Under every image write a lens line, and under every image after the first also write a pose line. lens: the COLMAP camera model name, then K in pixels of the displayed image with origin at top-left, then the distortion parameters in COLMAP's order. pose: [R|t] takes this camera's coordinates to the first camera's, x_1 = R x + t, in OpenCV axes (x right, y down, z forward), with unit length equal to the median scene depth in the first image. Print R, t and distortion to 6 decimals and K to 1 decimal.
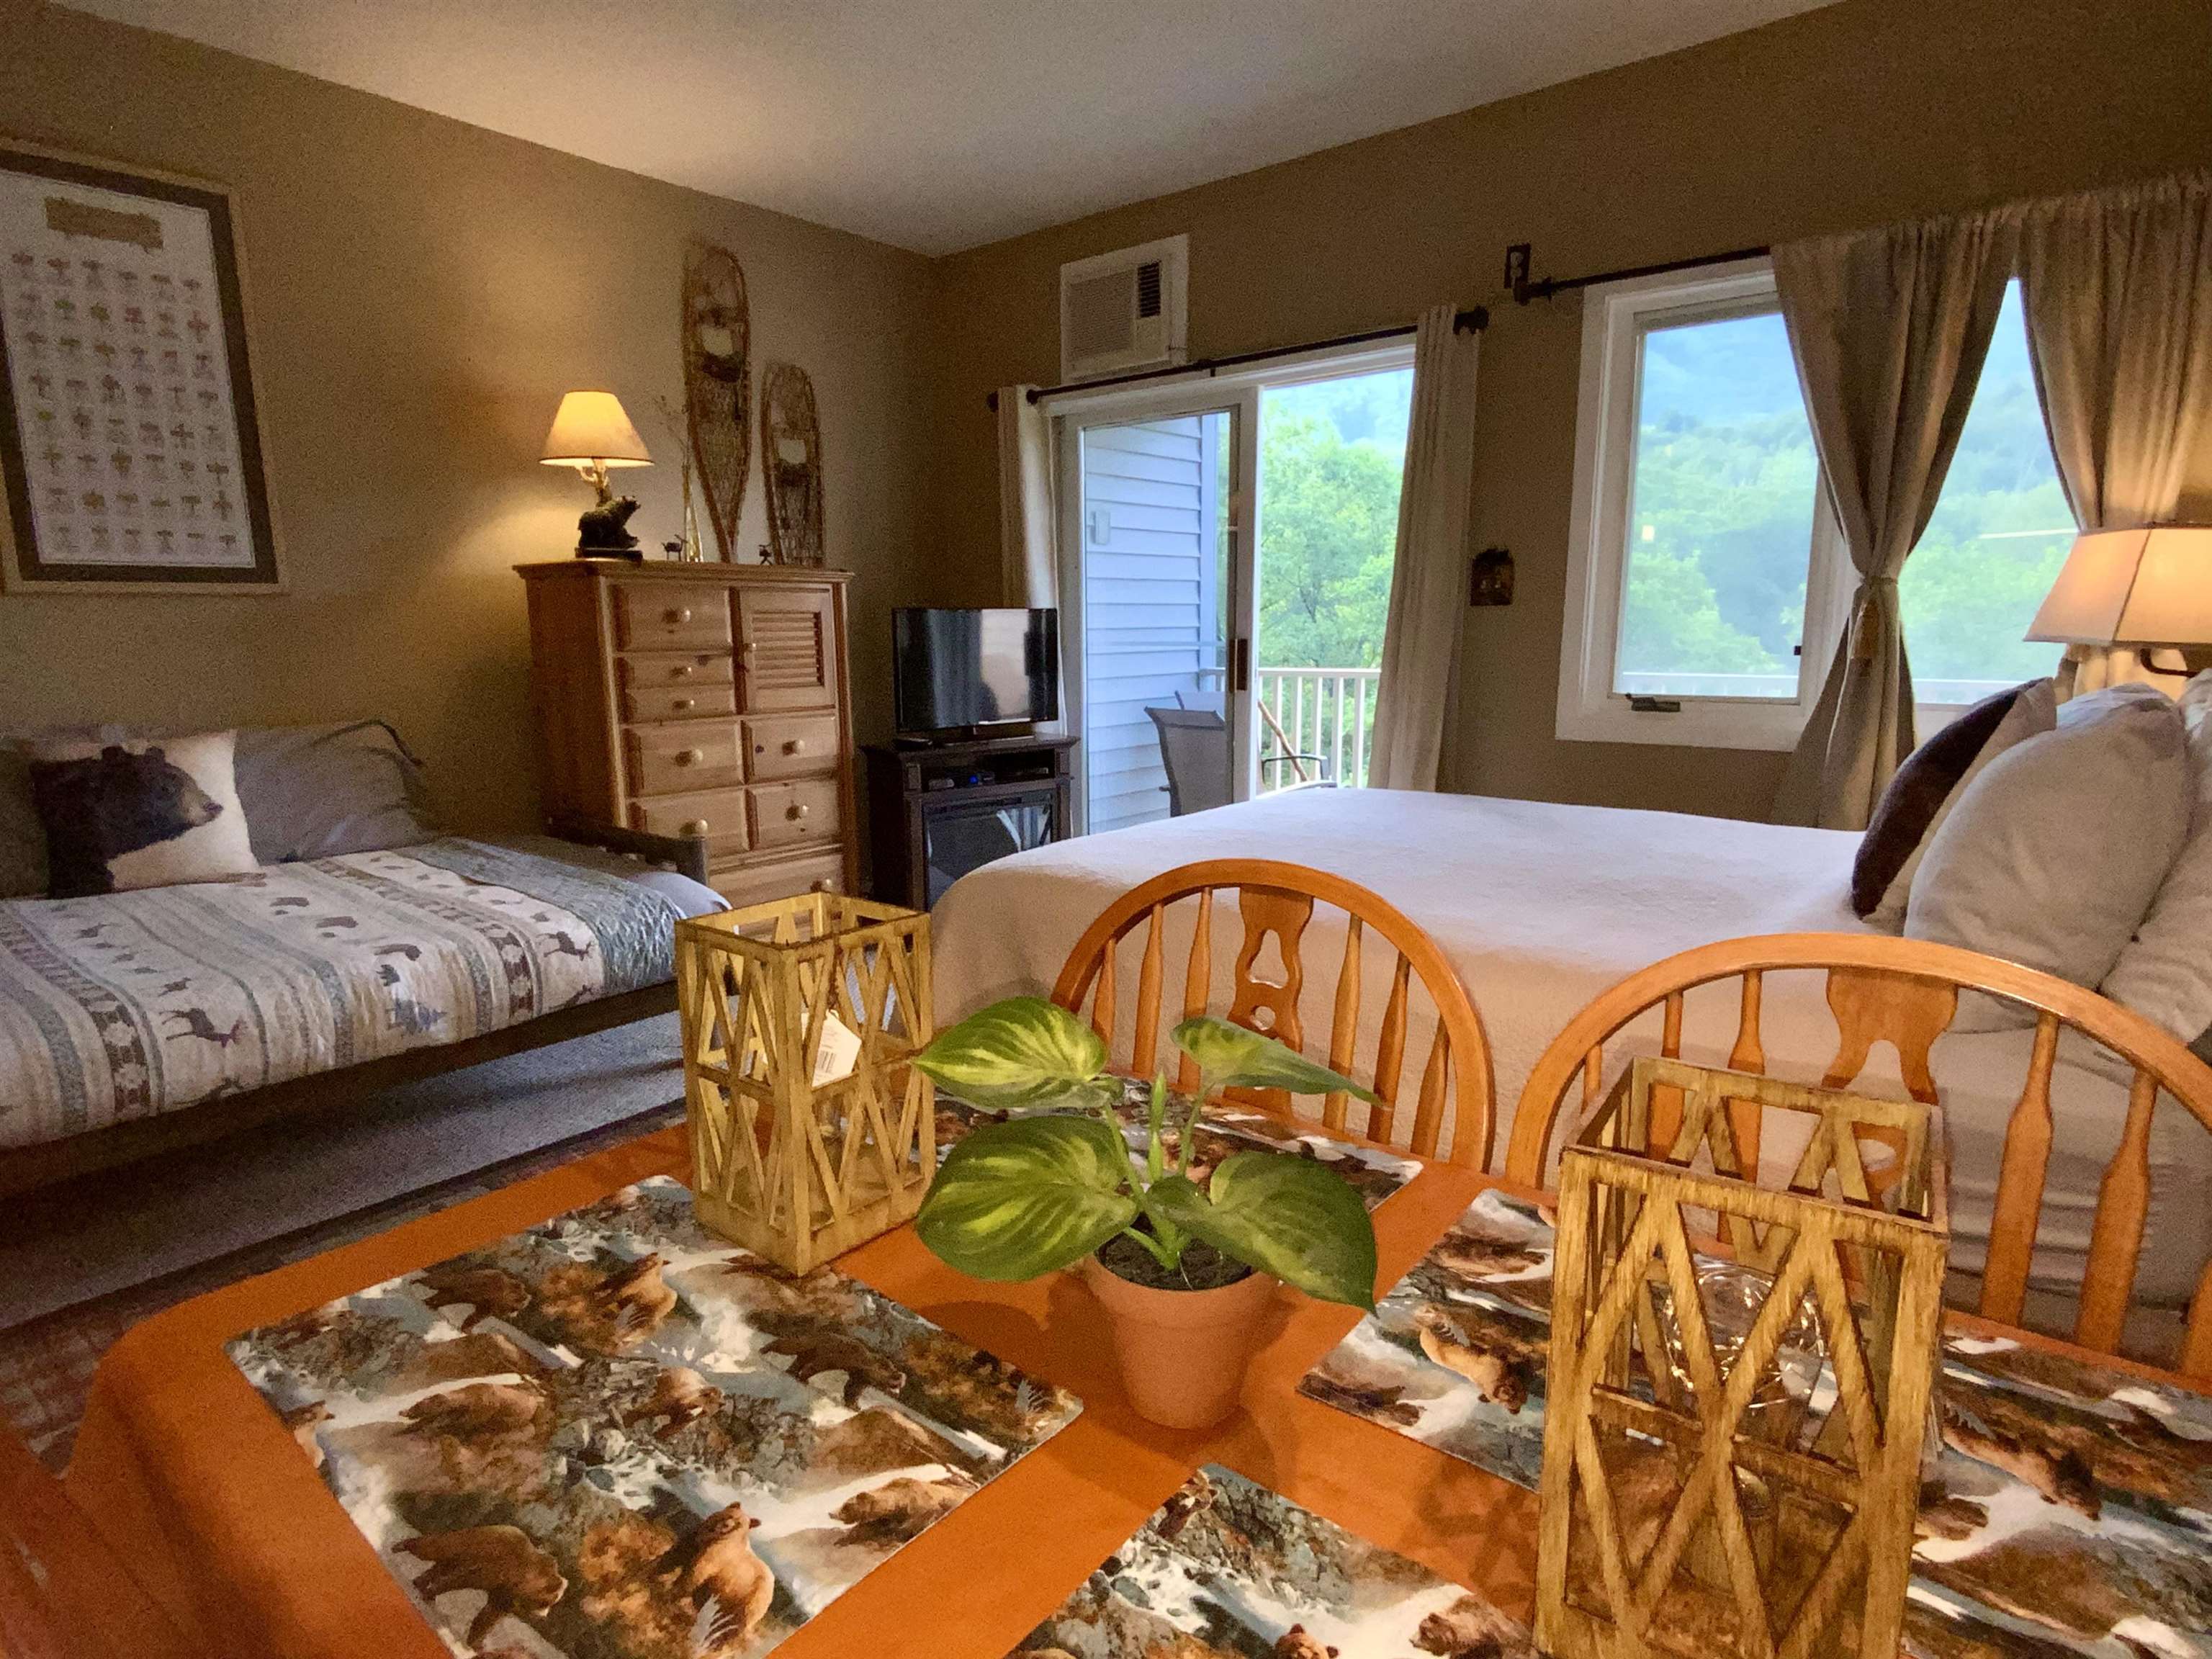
lens RADIAL K [[1162.5, 0, 1106.0], [0, 1162.5, 829.5], [0, 0, 1]] dist [0.001019, -0.009438]
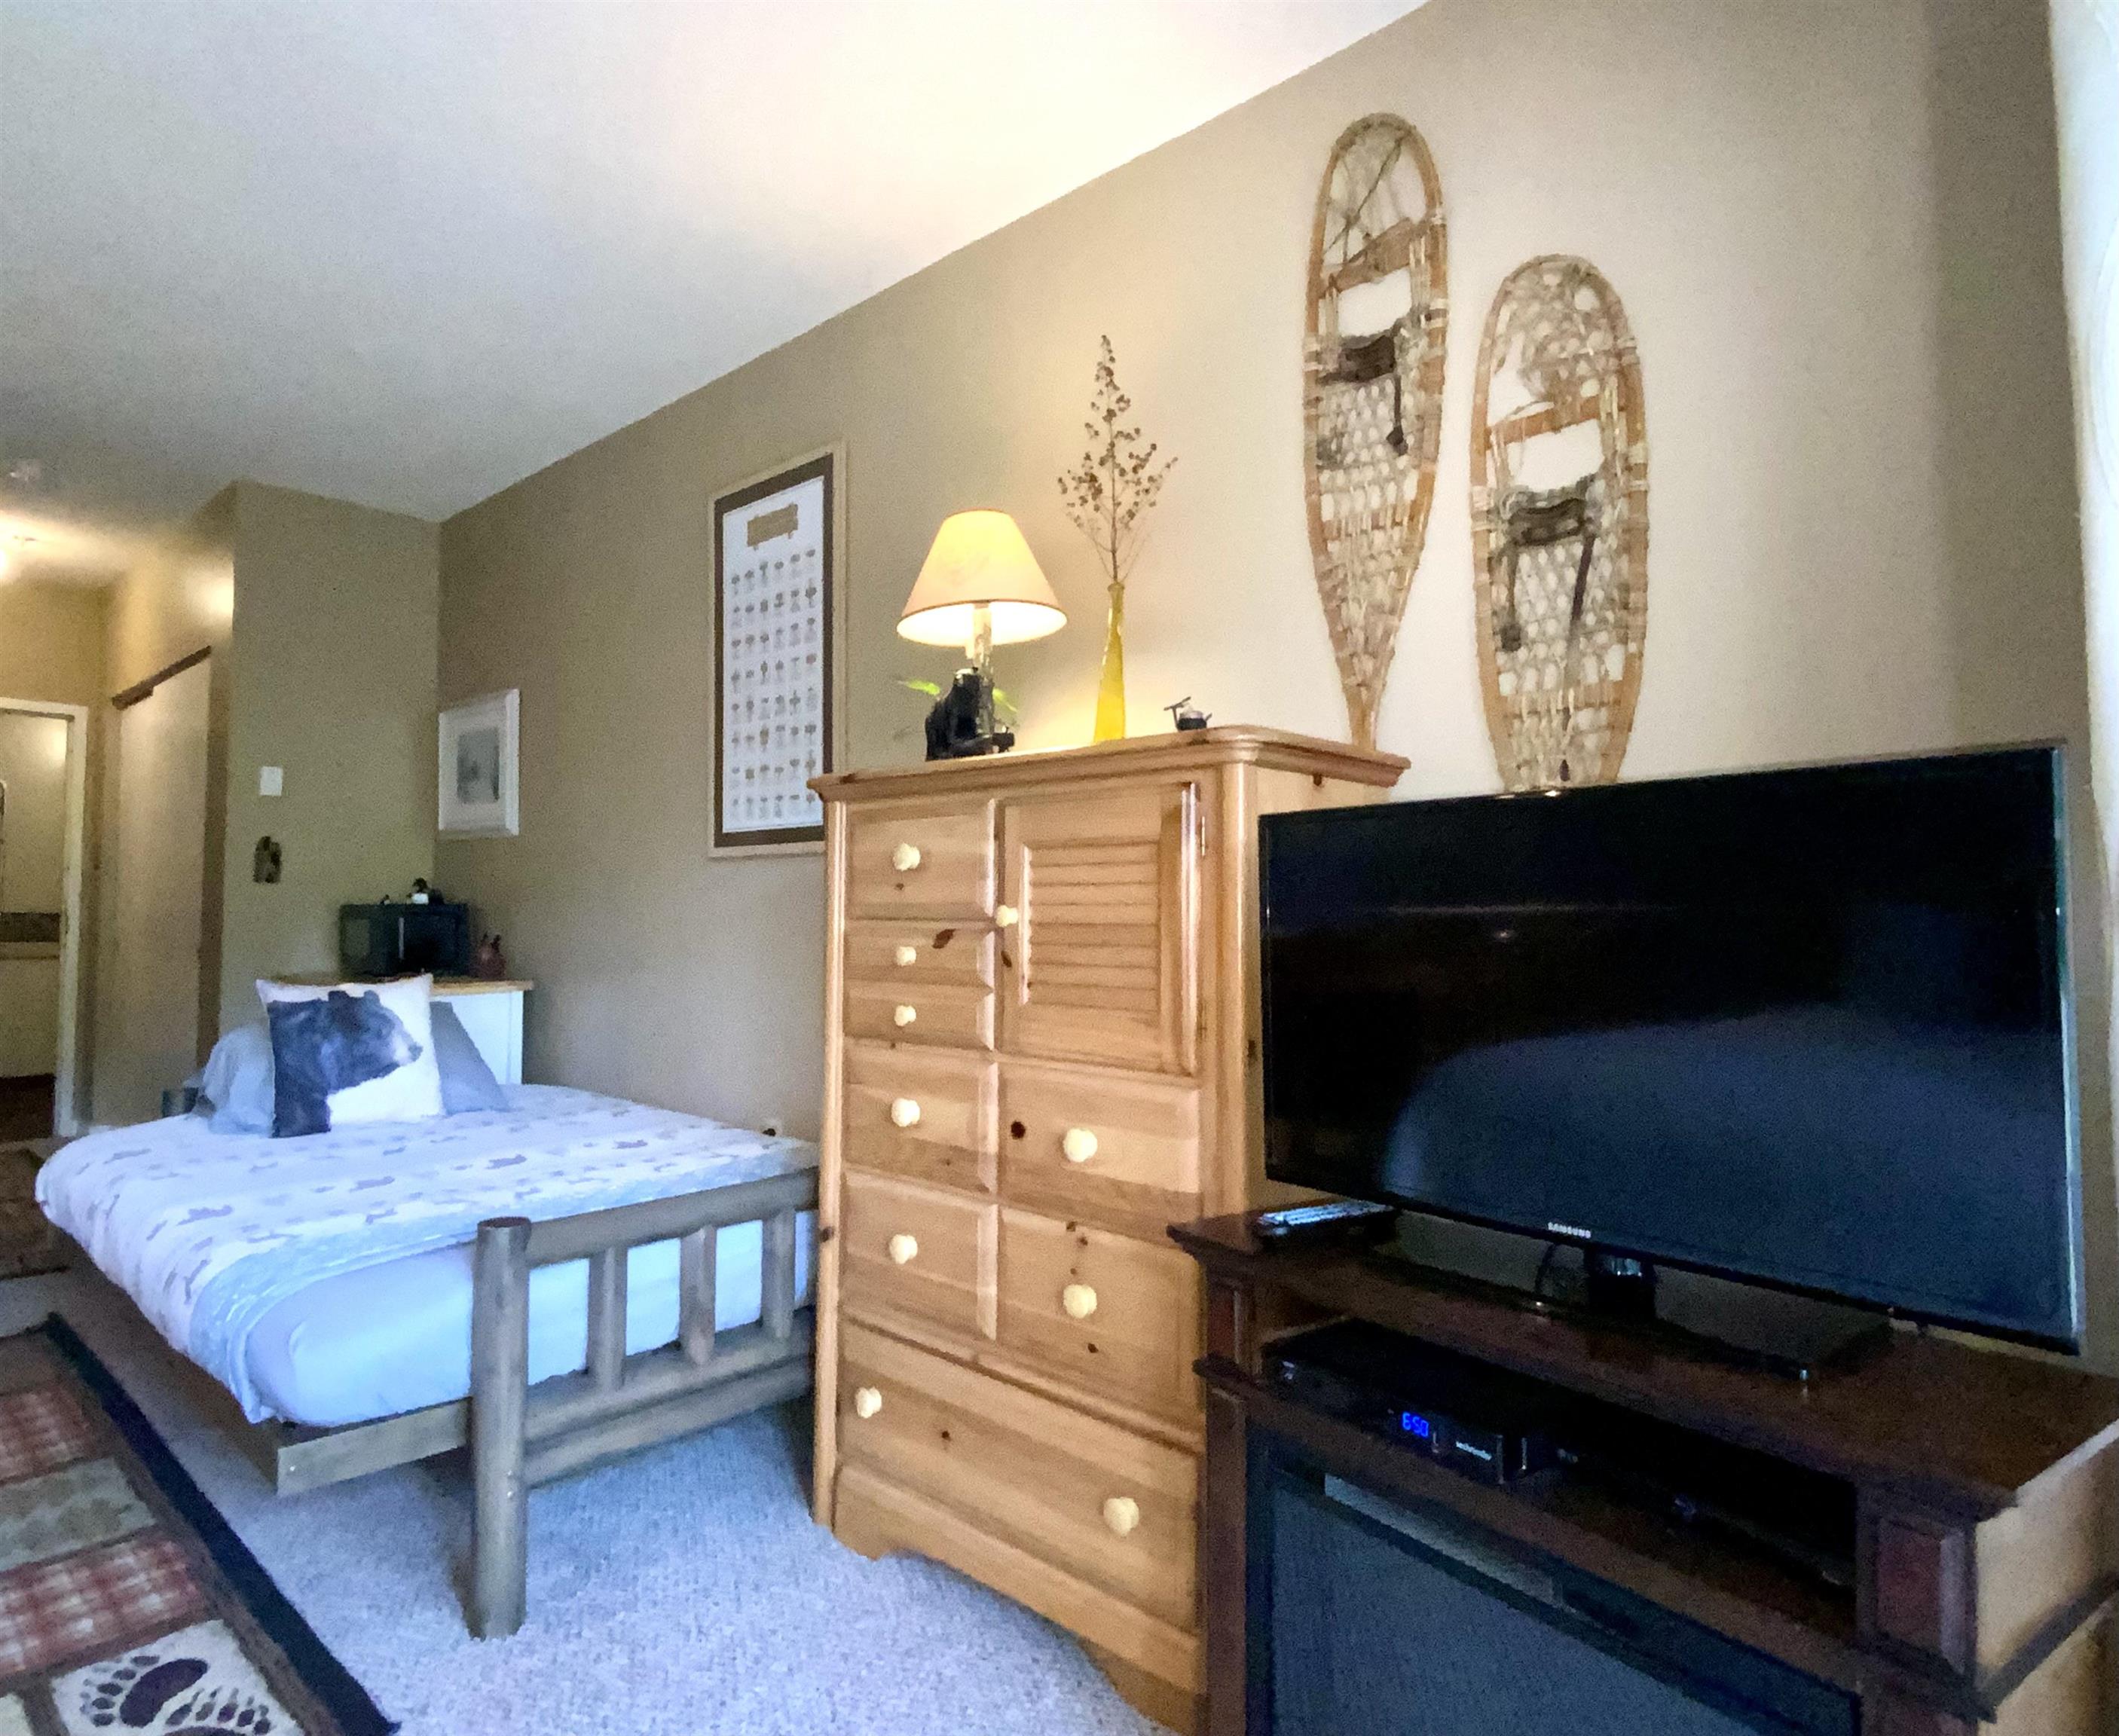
lens RADIAL K [[1209.5, 0, 1059.5], [0, 1209.5, 868.0], [0, 0, 1]] dist [-0.000333, -0.000214]
pose [[-0.049928, -0.031841, -0.998245, 0.198460], [-0.173854, 0.984510, -0.022707, -0.173199], [0.983505, 0.172415, -0.054690, 1.066874]]
